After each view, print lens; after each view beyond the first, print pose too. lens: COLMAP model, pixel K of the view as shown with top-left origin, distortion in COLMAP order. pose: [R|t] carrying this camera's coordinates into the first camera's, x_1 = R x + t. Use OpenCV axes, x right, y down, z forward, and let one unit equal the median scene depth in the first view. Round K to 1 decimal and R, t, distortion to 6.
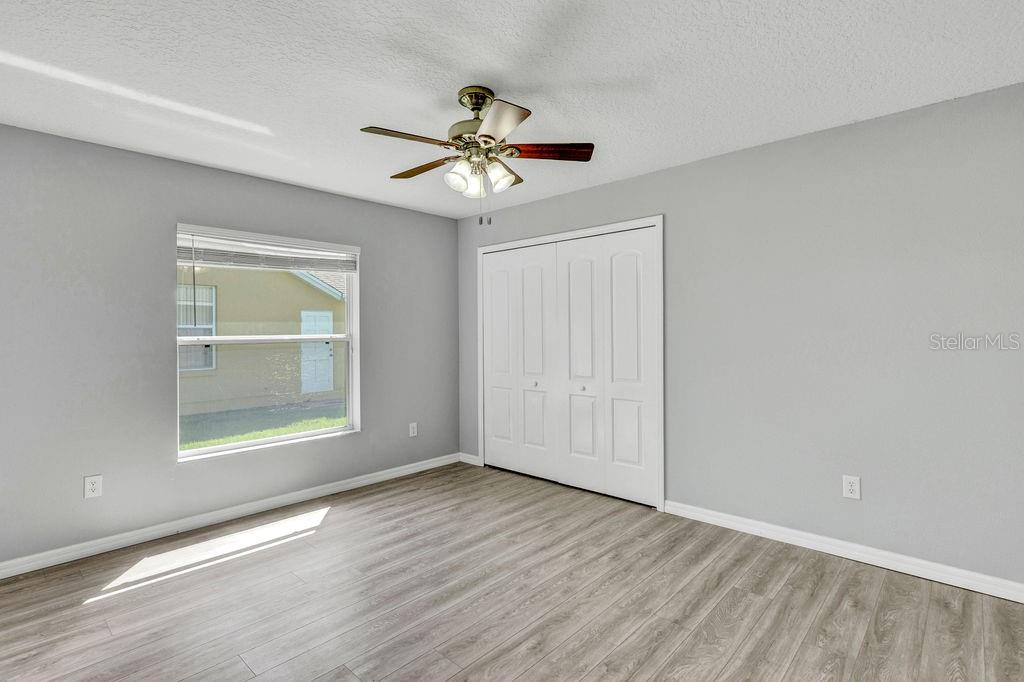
lens RADIAL K [[497.2, 0, 511.0], [0, 497.2, 337.0], [0, 0, 1]] dist [0.000157, -0.000368]
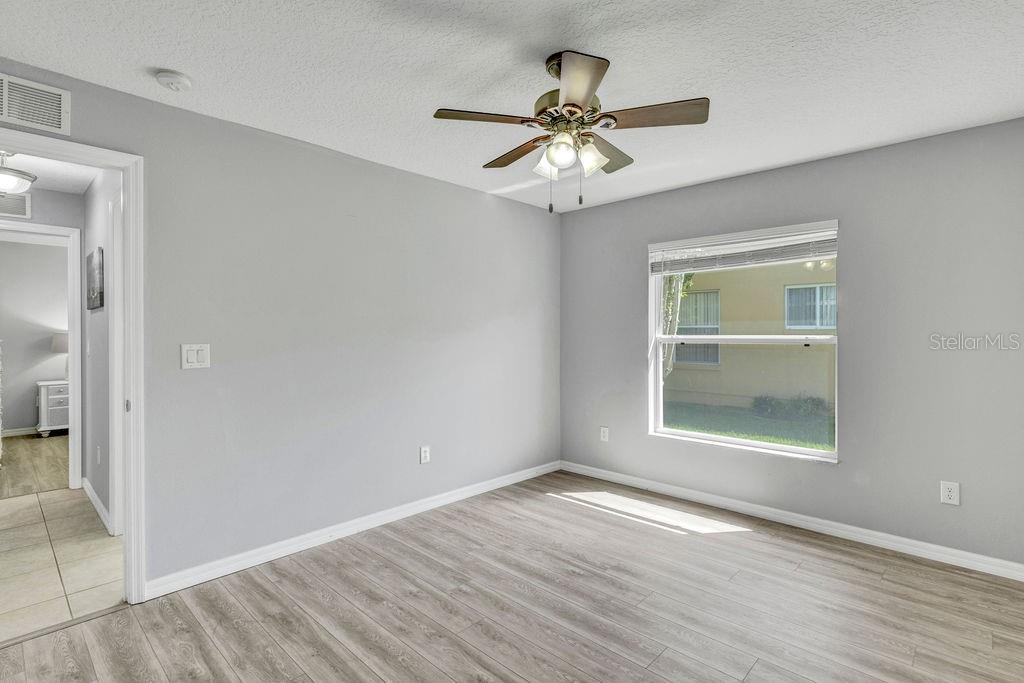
lens RADIAL K [[497.2, 0, 511.0], [0, 497.2, 336.4], [0, 0, 1]] dist [0.000157, -0.000368]
pose [[-0.012989, 0.013405, -0.999826, 0.559271], [-0.013820, 0.999812, 0.013585, -0.007603], [0.999820, 0.013994, -0.012801, 0.629796]]
